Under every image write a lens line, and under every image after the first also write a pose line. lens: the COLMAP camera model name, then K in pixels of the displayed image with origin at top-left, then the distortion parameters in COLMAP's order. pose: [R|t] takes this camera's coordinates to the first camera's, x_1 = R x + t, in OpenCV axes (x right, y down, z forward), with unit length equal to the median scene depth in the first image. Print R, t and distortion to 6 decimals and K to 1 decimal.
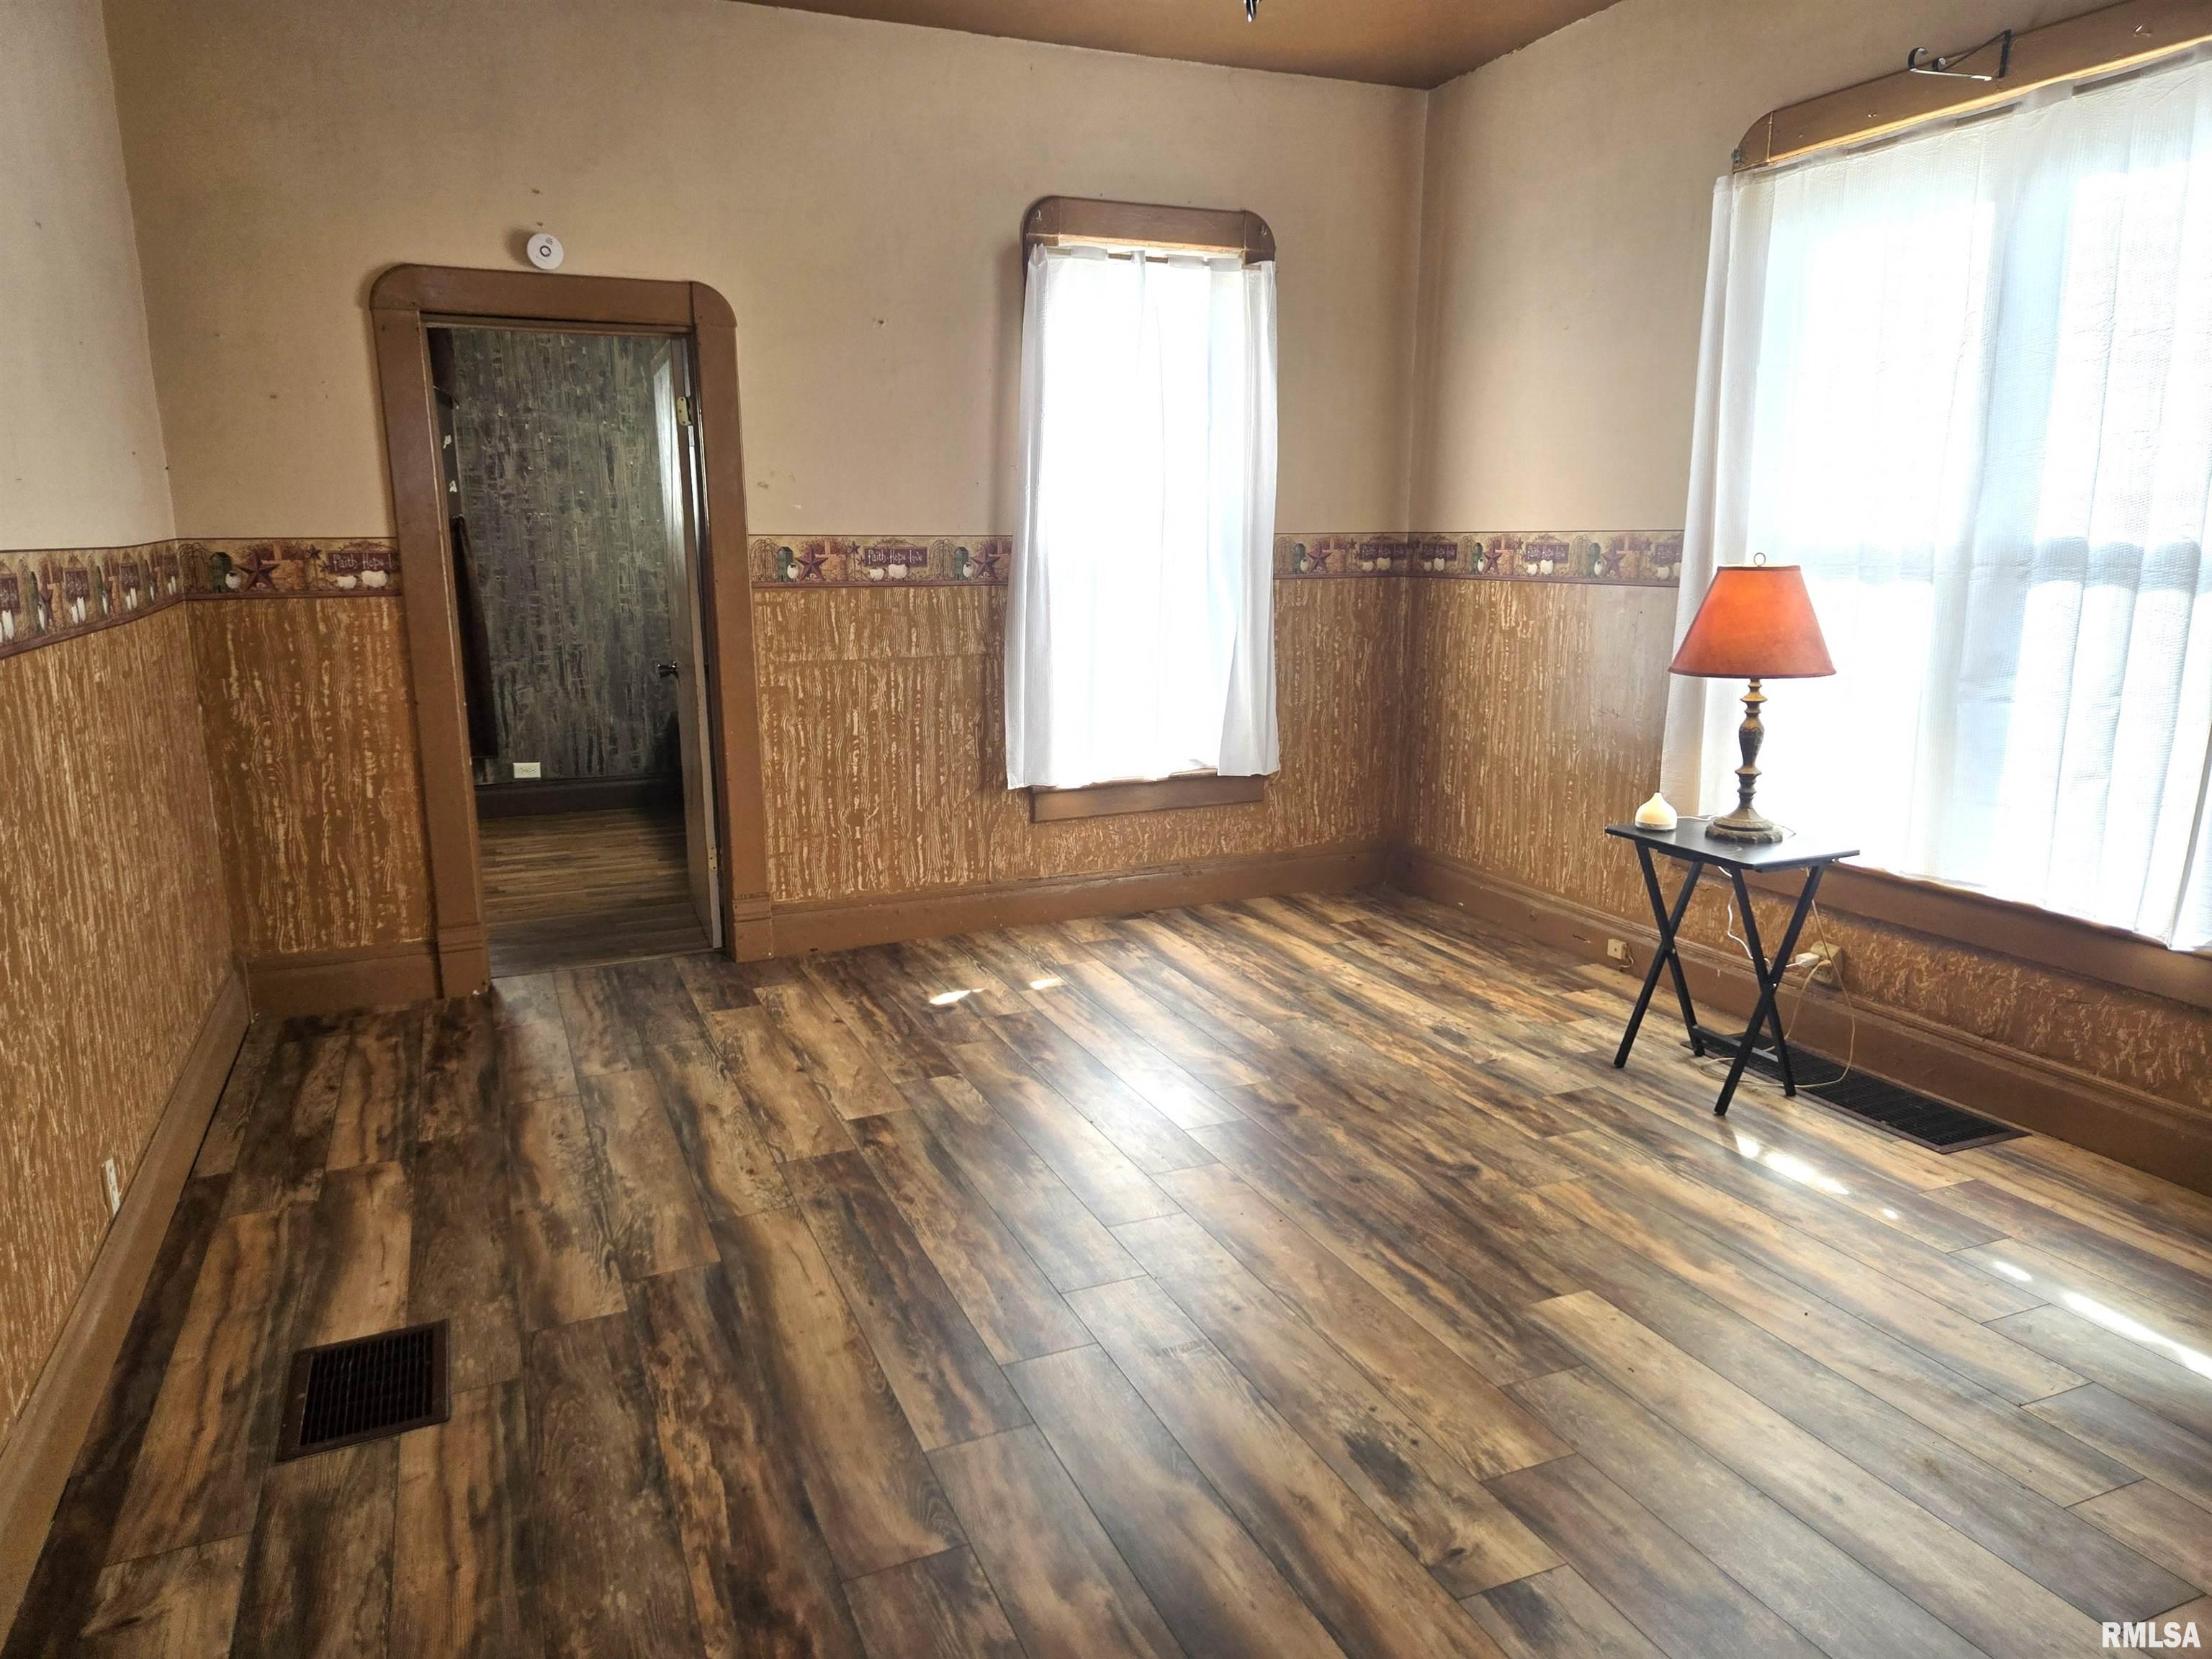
lens RADIAL K [[1478.2, 0, 1110.4], [0, 1478.2, 841.4], [0, 0, 1]] dist [0.008963, -0.008928]
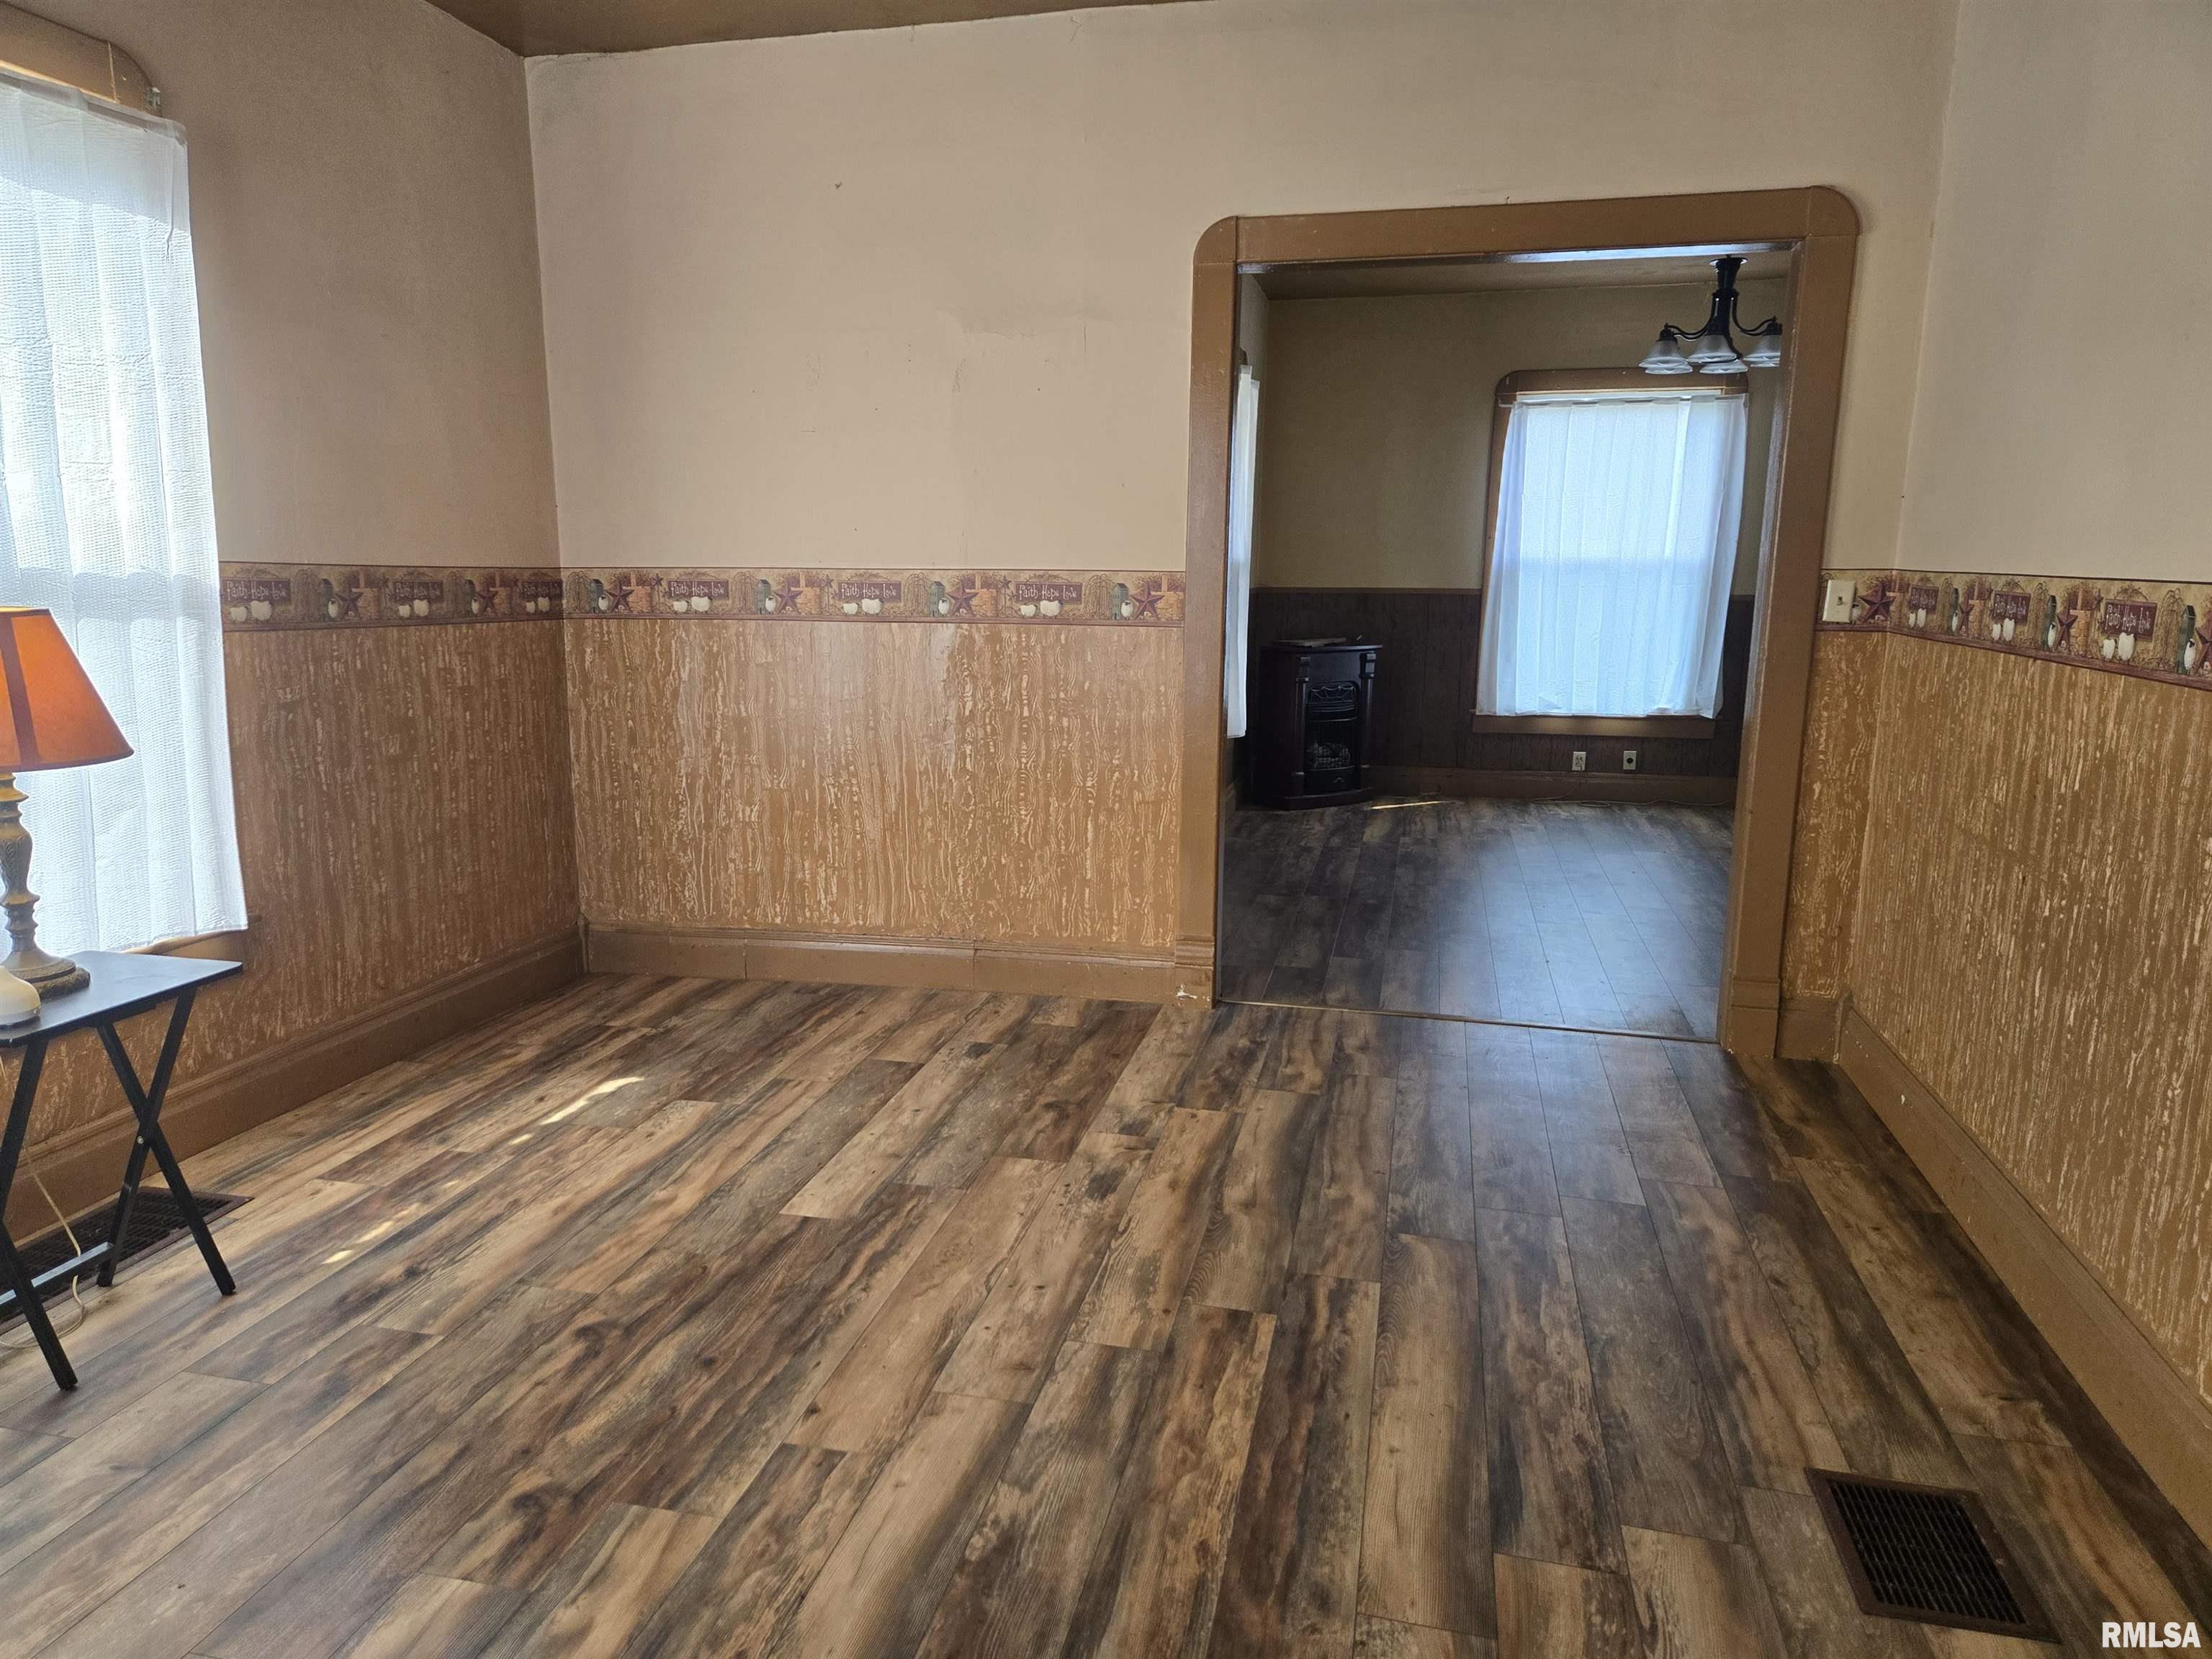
lens RADIAL K [[1478.2, 0, 1104.9], [0, 1478.2, 821.3], [0, 0, 1]] dist [0.008963, -0.008928]
pose [[-0.810387, -0.101583, 0.577021, -0.493040], [0.119726, 0.935361, 0.332815, -0.320451], [-0.573531, 0.338793, -0.745842, 1.535215]]
